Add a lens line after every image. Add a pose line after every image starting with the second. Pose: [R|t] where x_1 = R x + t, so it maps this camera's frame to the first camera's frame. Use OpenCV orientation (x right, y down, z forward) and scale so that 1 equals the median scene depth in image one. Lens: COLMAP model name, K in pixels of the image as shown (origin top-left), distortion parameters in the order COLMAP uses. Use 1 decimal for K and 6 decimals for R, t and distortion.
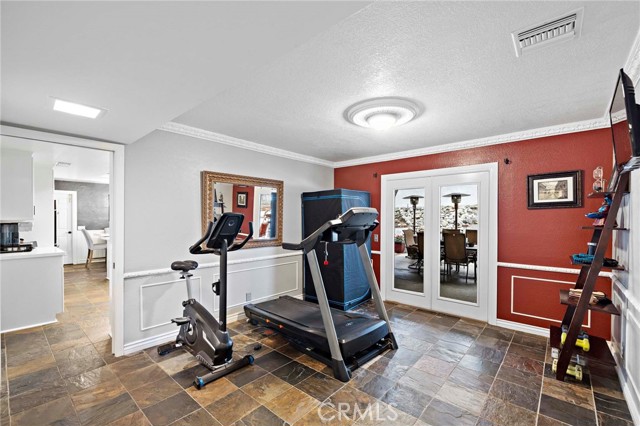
lens RADIAL K [[273.0, 0, 314.5], [0, 273.0, 216.8], [0, 0, 1]] dist [-0.003225, -0.000742]
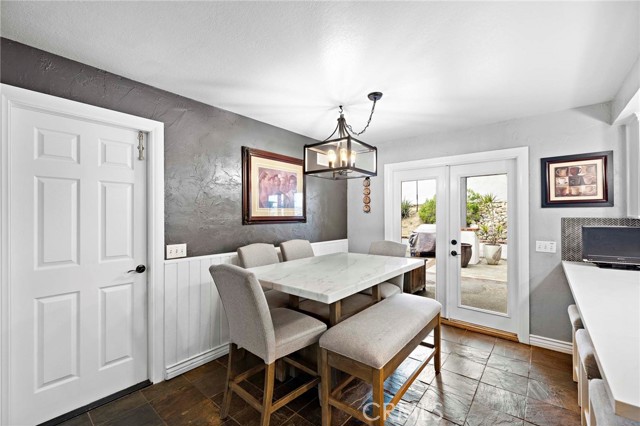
lens RADIAL K [[273.0, 0, 319.2], [0, 273.0, 212.7], [0, 0, 1]] dist [-0.003225, -0.000742]
pose [[0.999923, -0.002063, 0.012207, -0.517105], [0.002154, 0.999970, -0.007446, 0.002235], [-0.012191, 0.007472, 0.999898, 0.515715]]
